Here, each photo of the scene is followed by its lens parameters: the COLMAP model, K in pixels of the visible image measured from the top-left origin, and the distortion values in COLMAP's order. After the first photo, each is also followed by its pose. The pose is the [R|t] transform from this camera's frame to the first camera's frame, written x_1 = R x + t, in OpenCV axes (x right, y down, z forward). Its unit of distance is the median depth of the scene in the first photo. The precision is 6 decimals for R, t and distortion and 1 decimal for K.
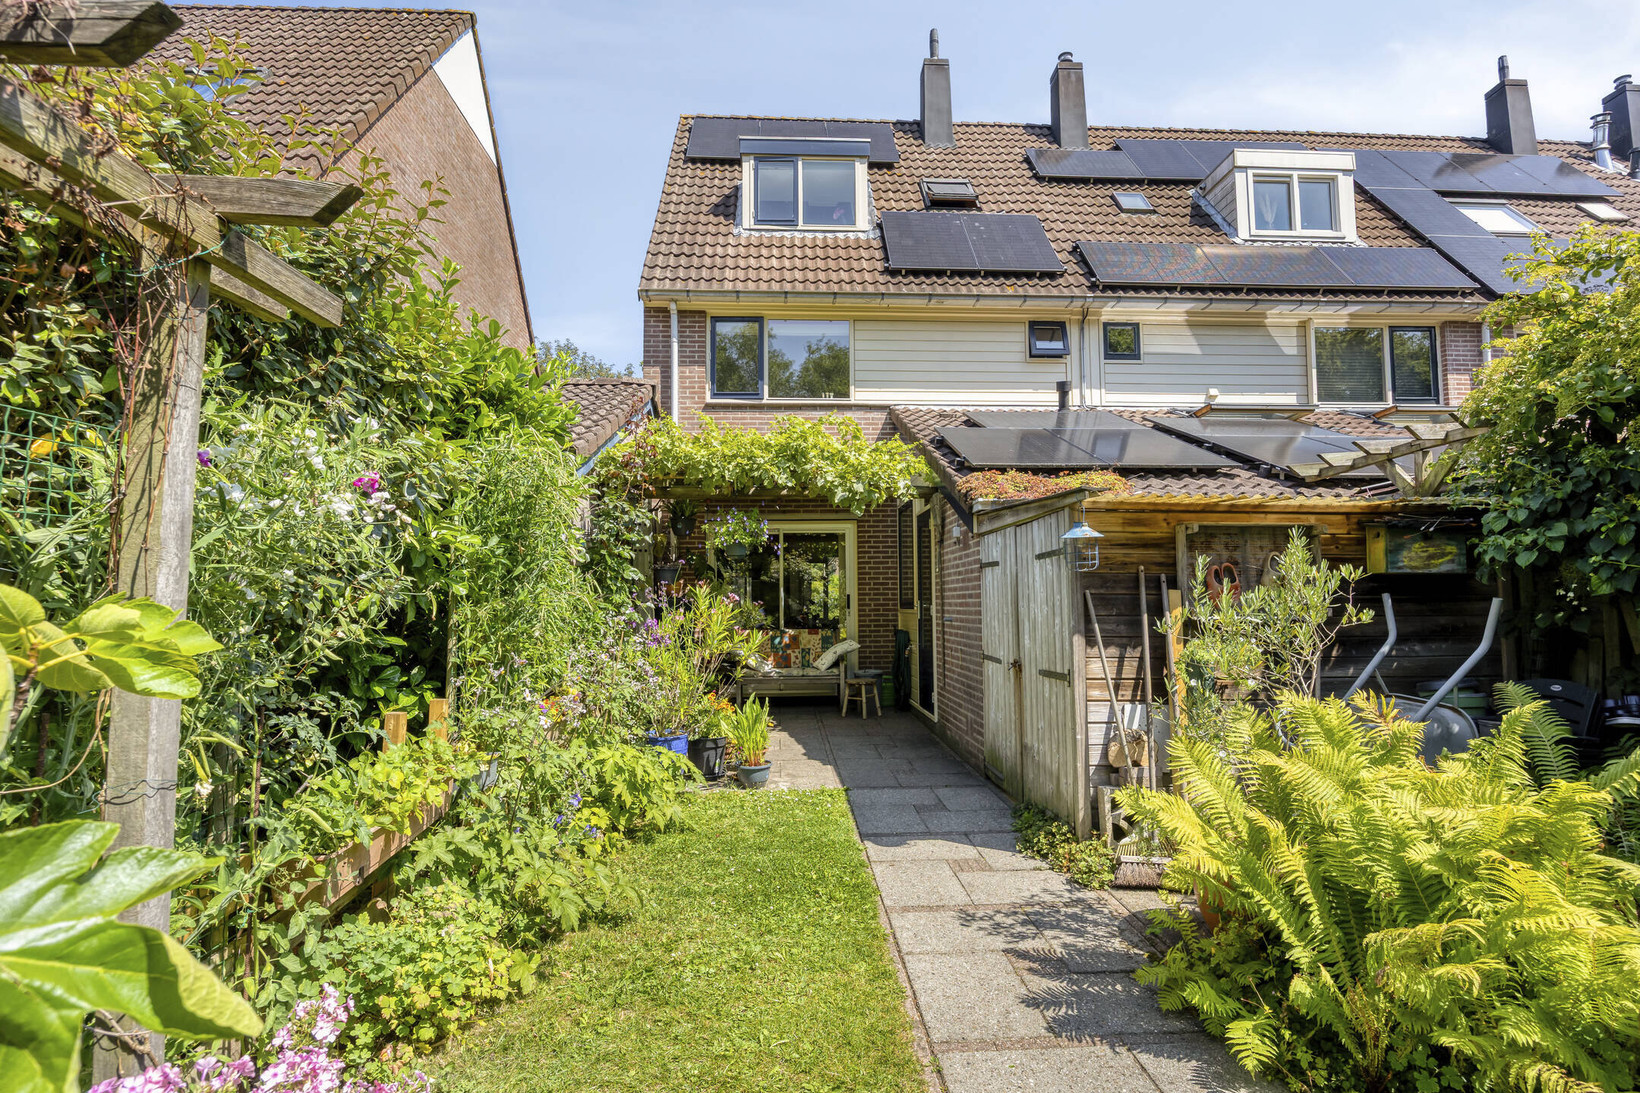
lens RADIAL K [[818.2, 0, 818.2], [0, 818.2, 541.8], [0, 0, 1]] dist [-0.000501, 0.000170]
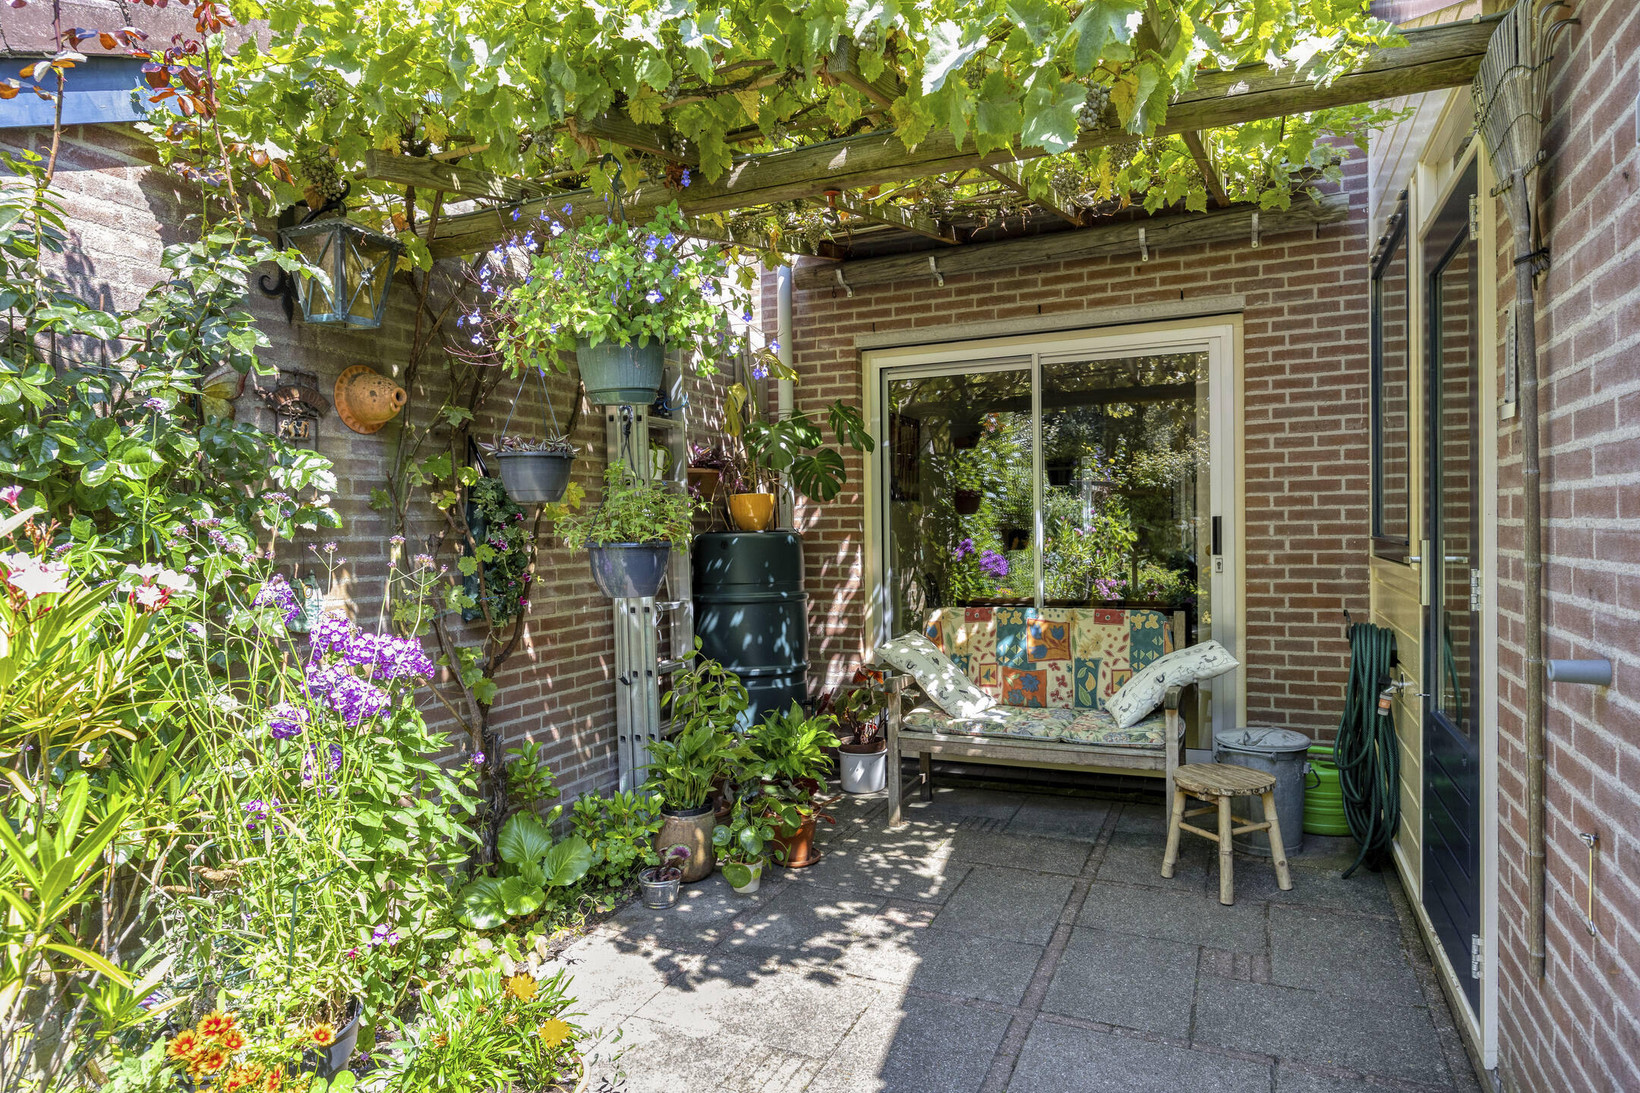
lens RADIAL K [[978.0, 0, 820.1], [0, 978.0, 548.4], [0, 0, 1]] dist [-0.004197, -0.000545]
pose [[0.894352, 0.007082, -0.447309, 0.079000], [0.036470, 0.995393, 0.088677, 0.033884], [0.445876, -0.095622, 0.889973, 0.552299]]
